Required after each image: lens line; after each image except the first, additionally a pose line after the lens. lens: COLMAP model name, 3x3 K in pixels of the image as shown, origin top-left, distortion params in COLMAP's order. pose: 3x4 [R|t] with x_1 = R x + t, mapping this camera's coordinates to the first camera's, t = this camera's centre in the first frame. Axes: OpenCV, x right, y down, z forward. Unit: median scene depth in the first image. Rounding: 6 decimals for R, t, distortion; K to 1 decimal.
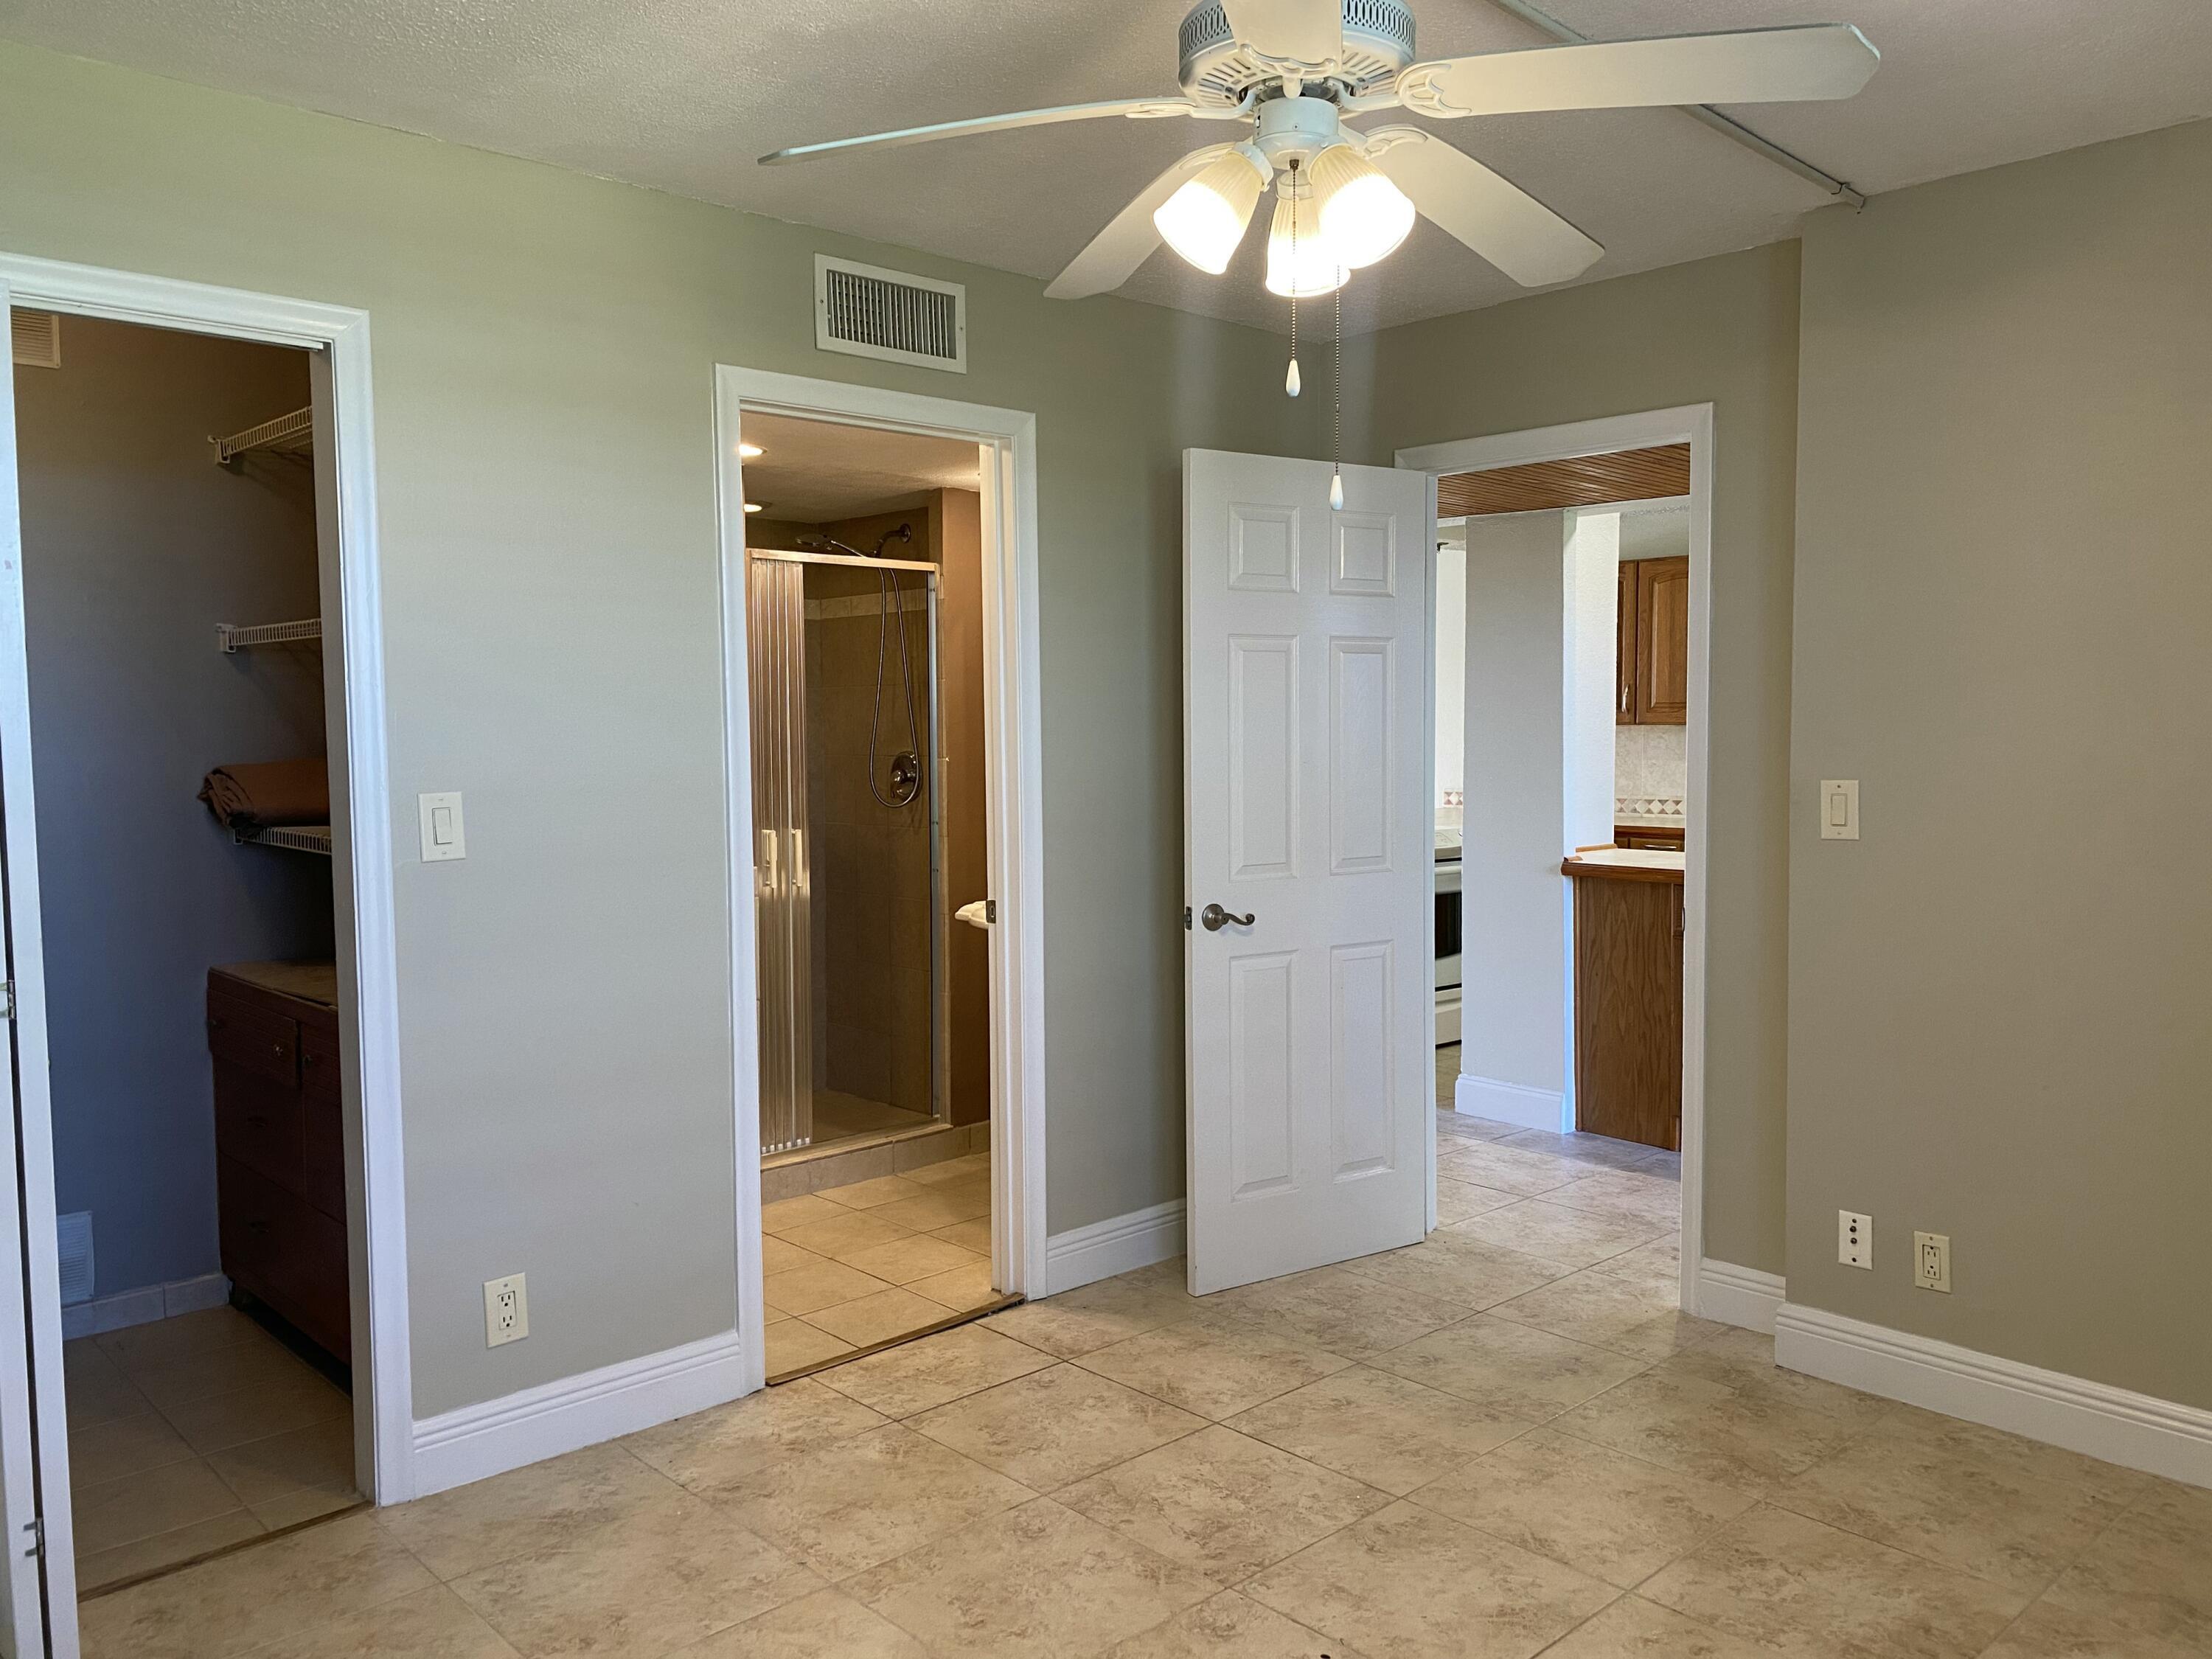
lens RADIAL K [[1684.2, 0, 1118.7], [0, 1684.2, 834.4], [0, 0, 1]] dist [0.055360, -0.077880]
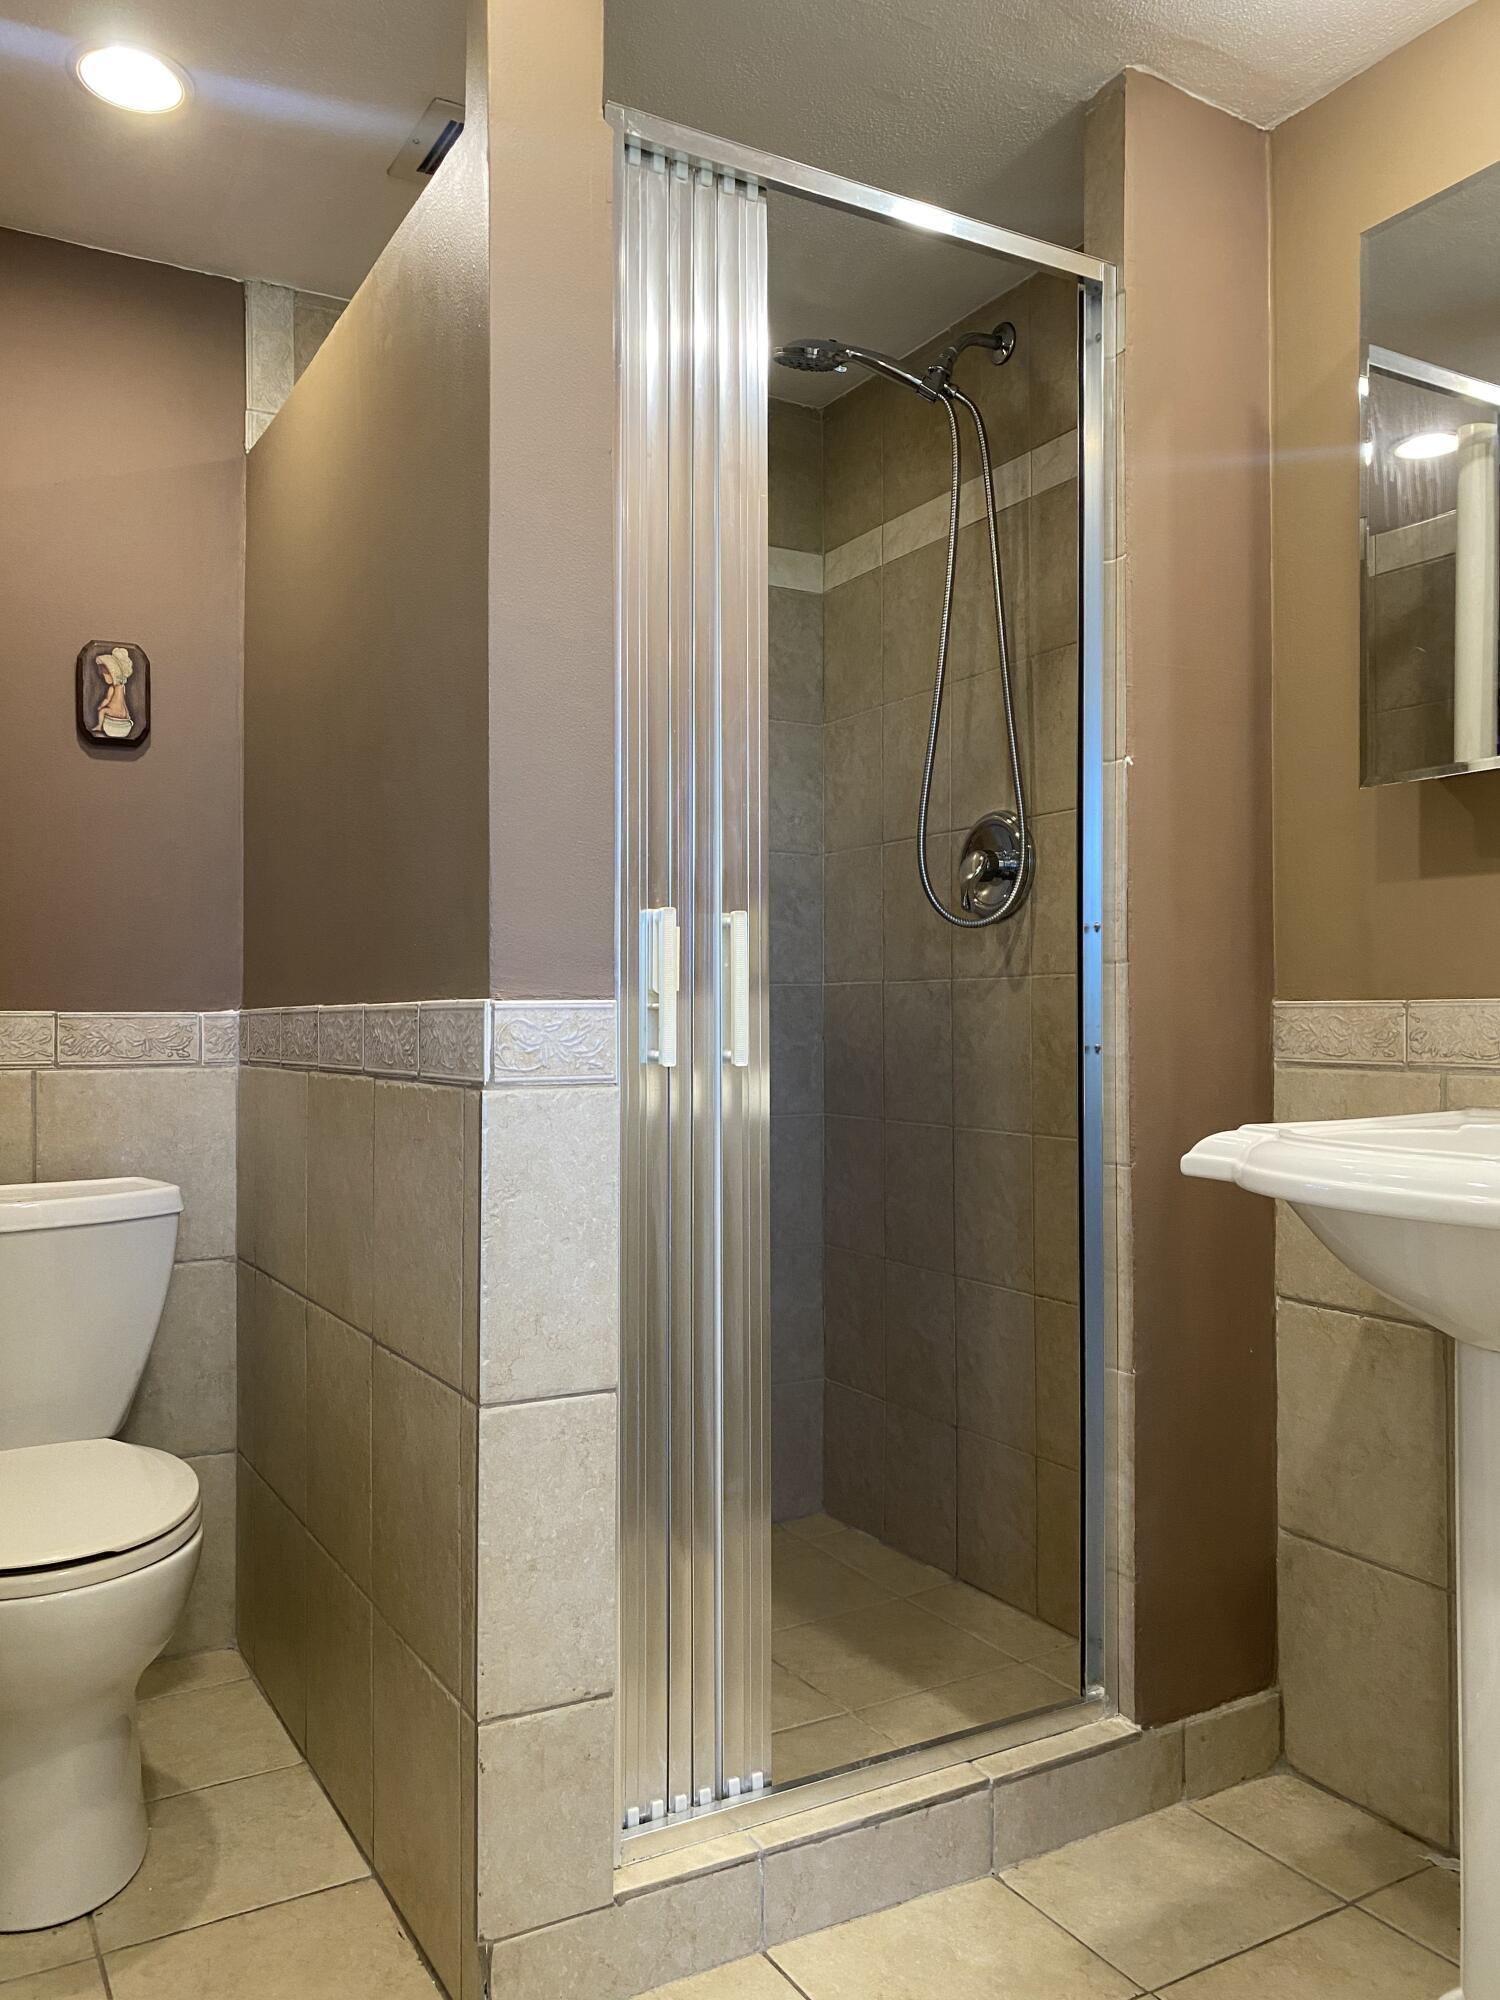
lens RADIAL K [[1522.8, 0, 753.3], [0, 1522.8, 994.8], [0, 0, 1]] dist [0.055360, -0.077880]
pose [[0.973565, 0.000442, -0.228410, -0.104896], [-0.016126, 0.997636, -0.066805, 0.033878], [0.227841, 0.068722, 0.971270, 0.638506]]
